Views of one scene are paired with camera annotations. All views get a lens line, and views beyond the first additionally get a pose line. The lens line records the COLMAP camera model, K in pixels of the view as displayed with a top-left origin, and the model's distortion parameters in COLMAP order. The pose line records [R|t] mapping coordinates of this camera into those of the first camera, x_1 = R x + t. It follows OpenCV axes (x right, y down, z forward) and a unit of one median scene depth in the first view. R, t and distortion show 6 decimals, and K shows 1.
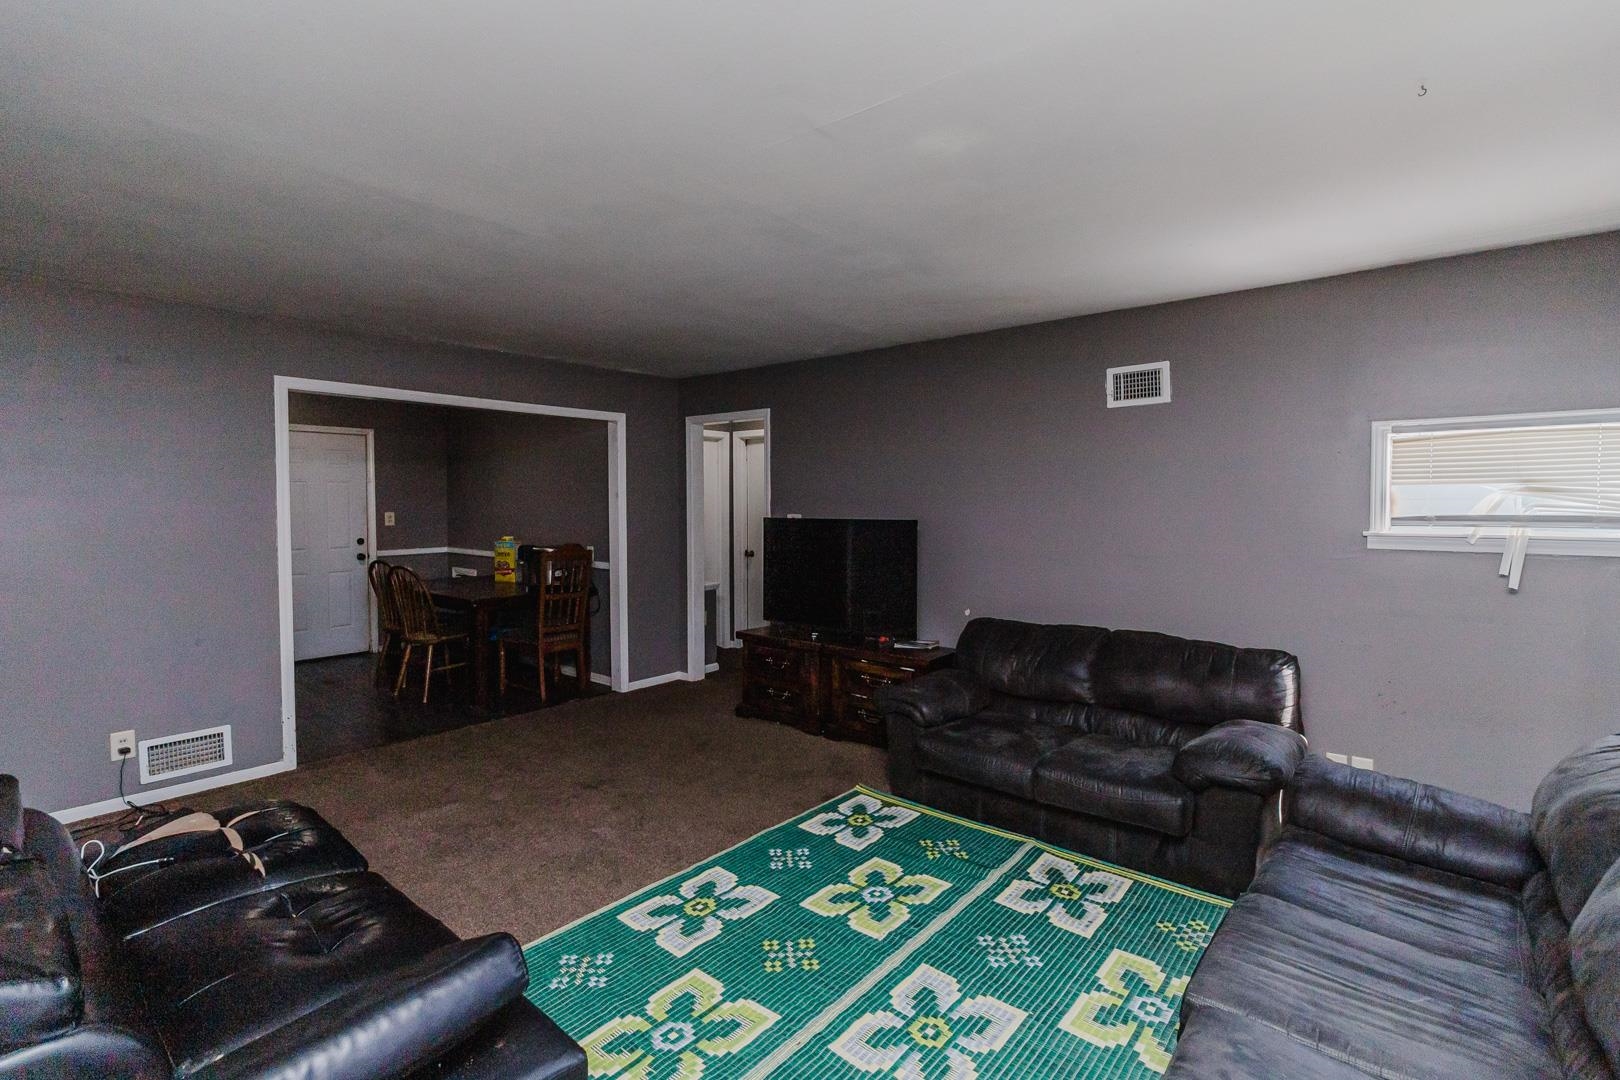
lens RADIAL K [[749.6, 0, 803.9], [0, 749.6, 525.4], [0, 0, 1]] dist [0.002384, 0.000247]
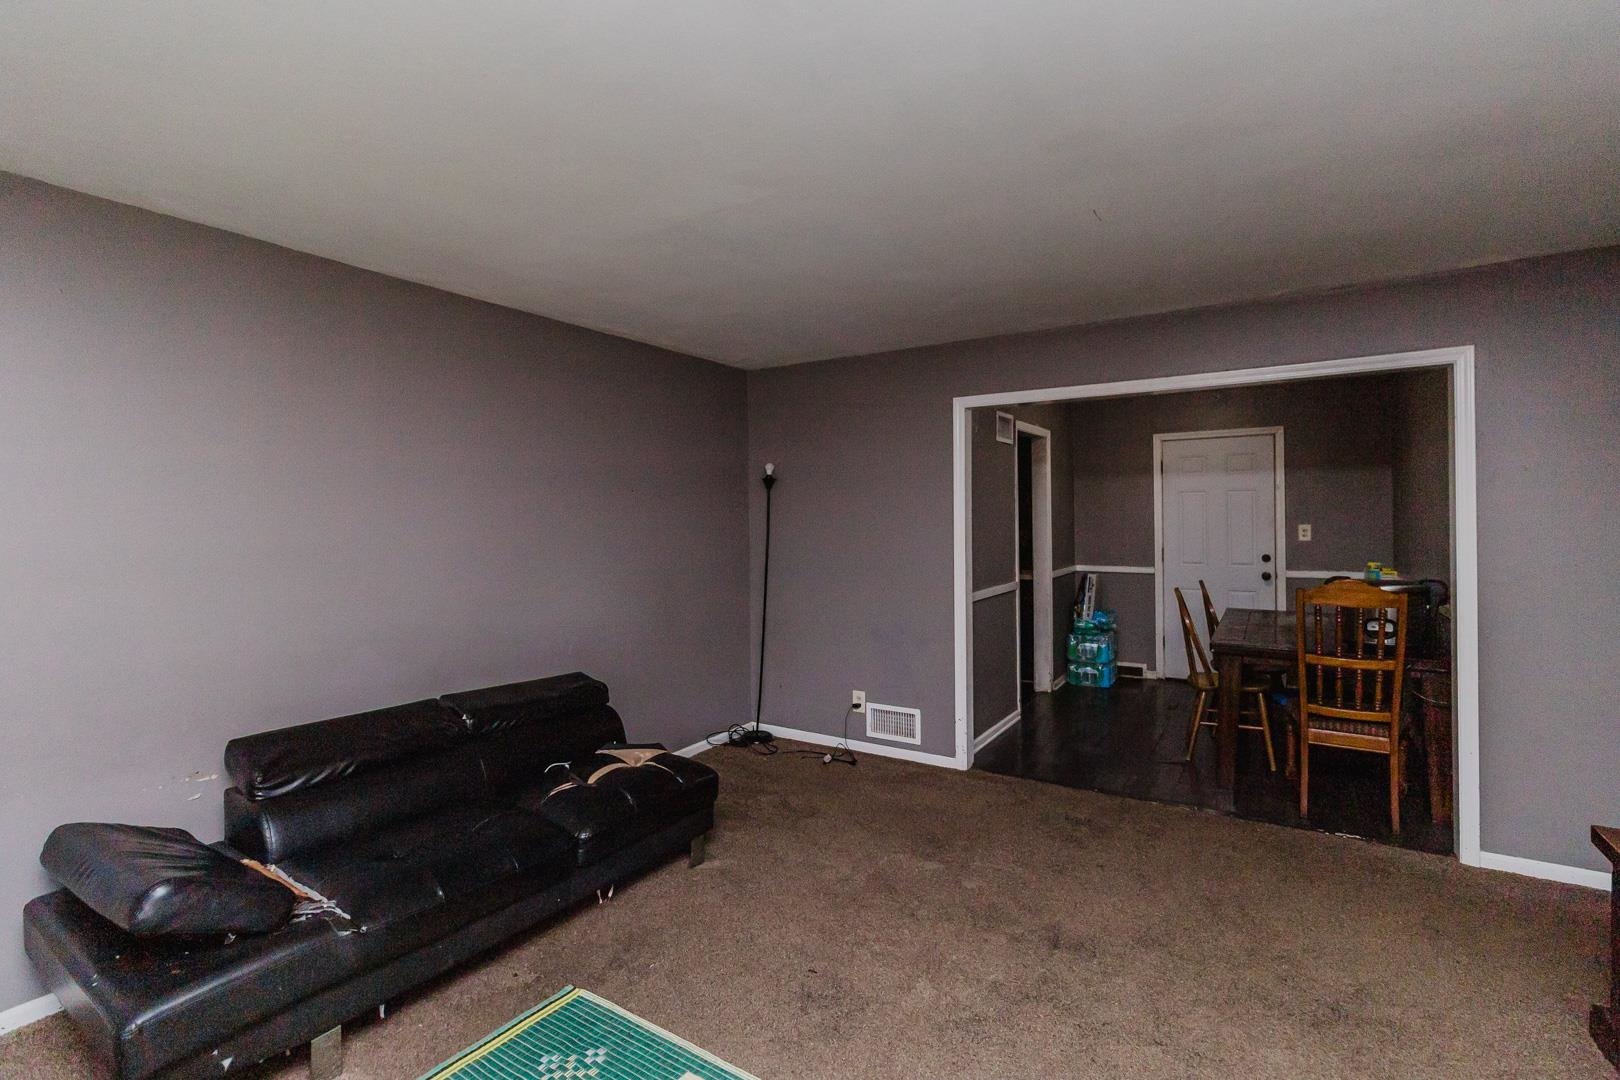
lens RADIAL K [[749.6, 0, 803.9], [0, 749.6, 525.4], [0, 0, 1]] dist [0.002384, 0.000247]
pose [[0.122201, 0.016087, -0.992375, 0.346657], [-0.023649, 0.999632, 0.013292, -0.027346], [0.992224, 0.021845, 0.122537, 0.681047]]
